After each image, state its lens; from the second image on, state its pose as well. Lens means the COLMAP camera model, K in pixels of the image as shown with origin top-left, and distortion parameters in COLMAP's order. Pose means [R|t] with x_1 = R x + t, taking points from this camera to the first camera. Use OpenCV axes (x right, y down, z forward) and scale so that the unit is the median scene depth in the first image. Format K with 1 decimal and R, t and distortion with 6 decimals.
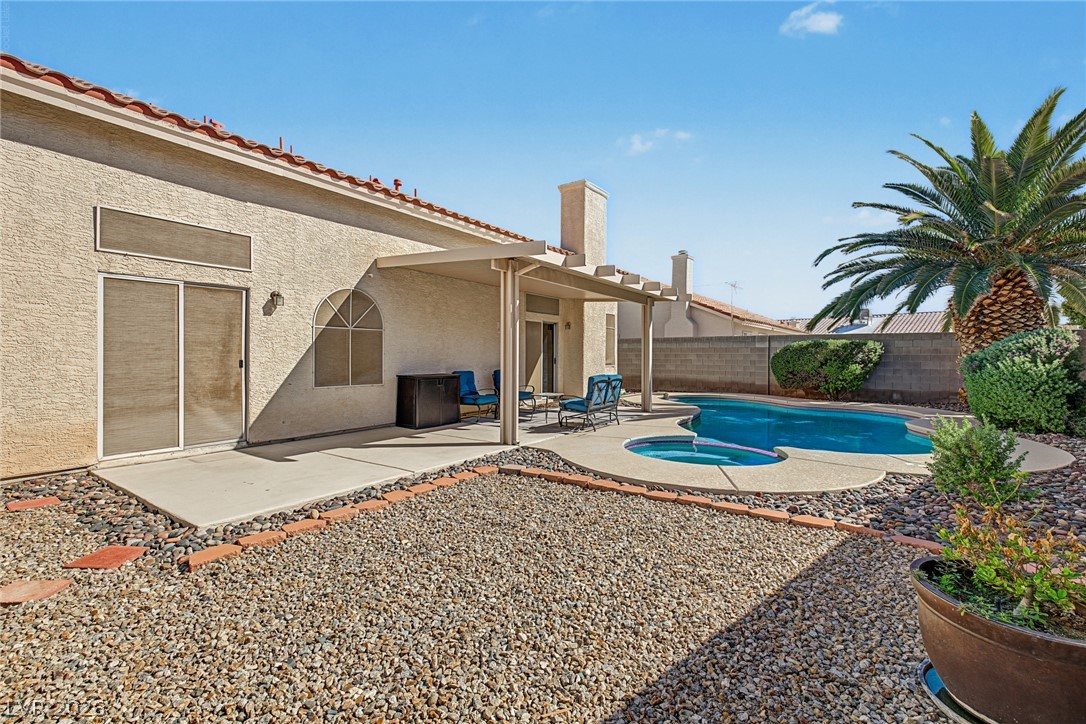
lens RADIAL K [[465.2, 0, 544.8], [0, 465.2, 355.0], [0, 0, 1]] dist [0.002767, 0.000202]
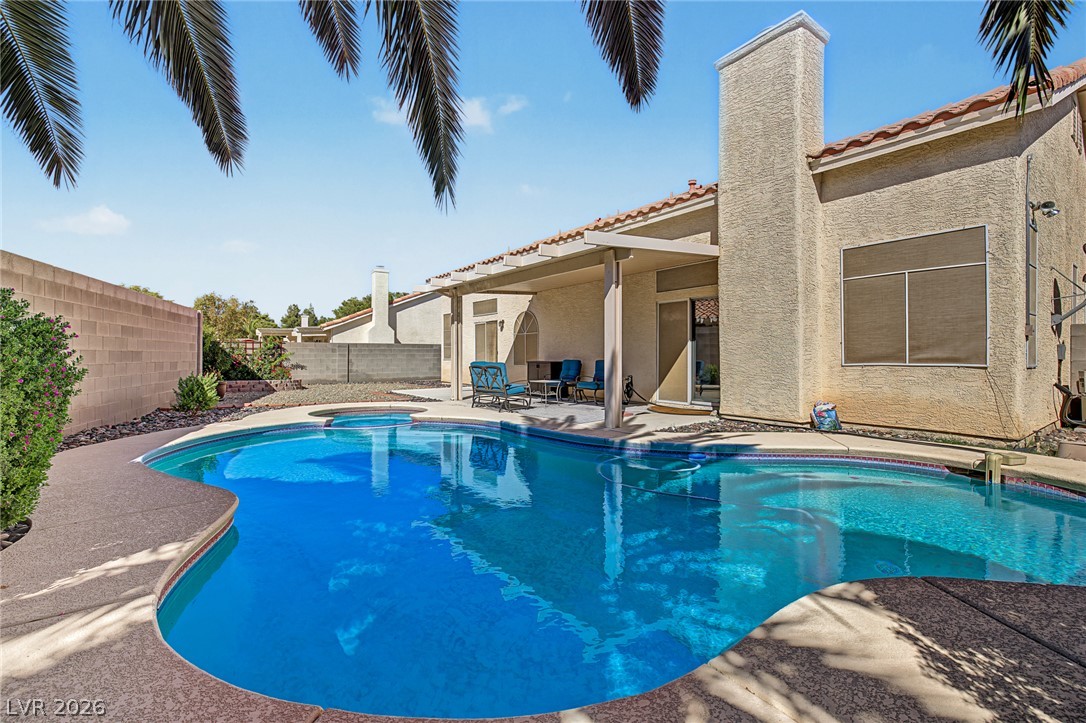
lens RADIAL K [[465.2, 0, 543.8], [0, 465.2, 358.6], [0, 0, 1]] dist [0.002767, 0.000202]
pose [[-0.306556, -0.006861, -0.951828, 0.502349], [-0.003445, 0.999975, -0.006098, 0.019823], [0.951846, 0.001410, -0.306572, 0.645696]]
